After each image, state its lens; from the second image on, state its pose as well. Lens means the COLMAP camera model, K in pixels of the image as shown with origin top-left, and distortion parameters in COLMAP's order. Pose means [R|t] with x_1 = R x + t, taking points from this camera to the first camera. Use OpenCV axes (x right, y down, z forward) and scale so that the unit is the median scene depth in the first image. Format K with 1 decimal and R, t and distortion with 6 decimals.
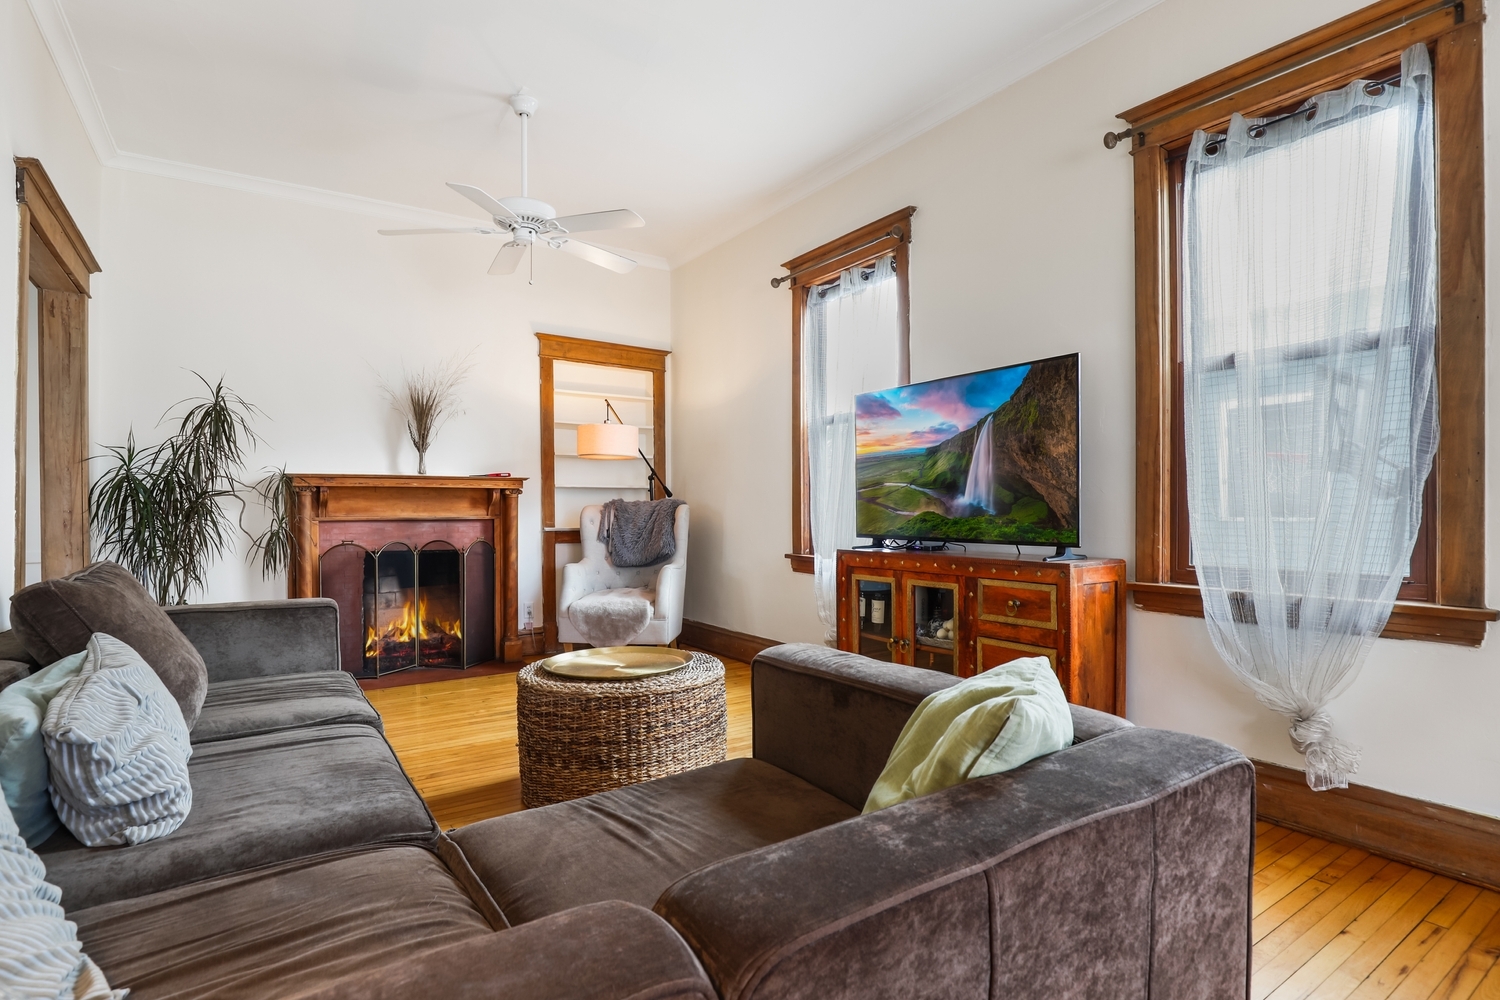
lens RADIAL K [[752.3, 0, 745.7], [0, 752.3, 515.8], [0, 0, 1]] dist [-0.020890, -0.001316]
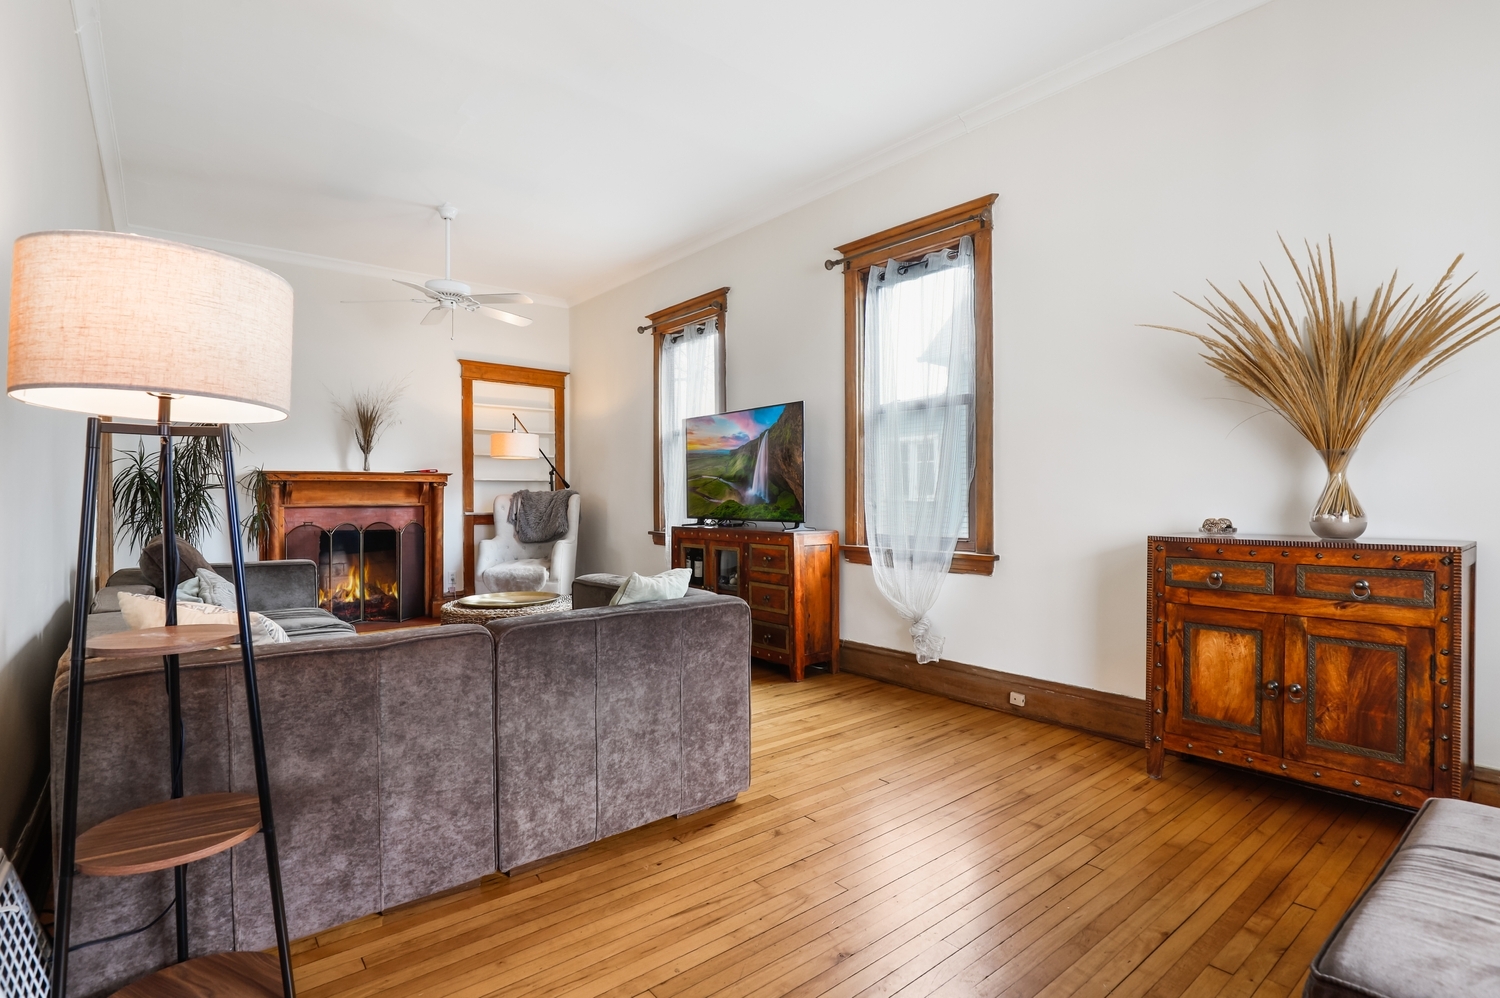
lens RADIAL K [[752.3, 0, 752.0], [0, 752.3, 493.0], [0, 0, 1]] dist [-0.020890, -0.001316]
pose [[0.995757, -0.000010, 0.092027, 0.137933], [0.001139, 0.999925, -0.012211, -0.001085], [-0.092020, 0.012264, 0.995682, -0.430781]]
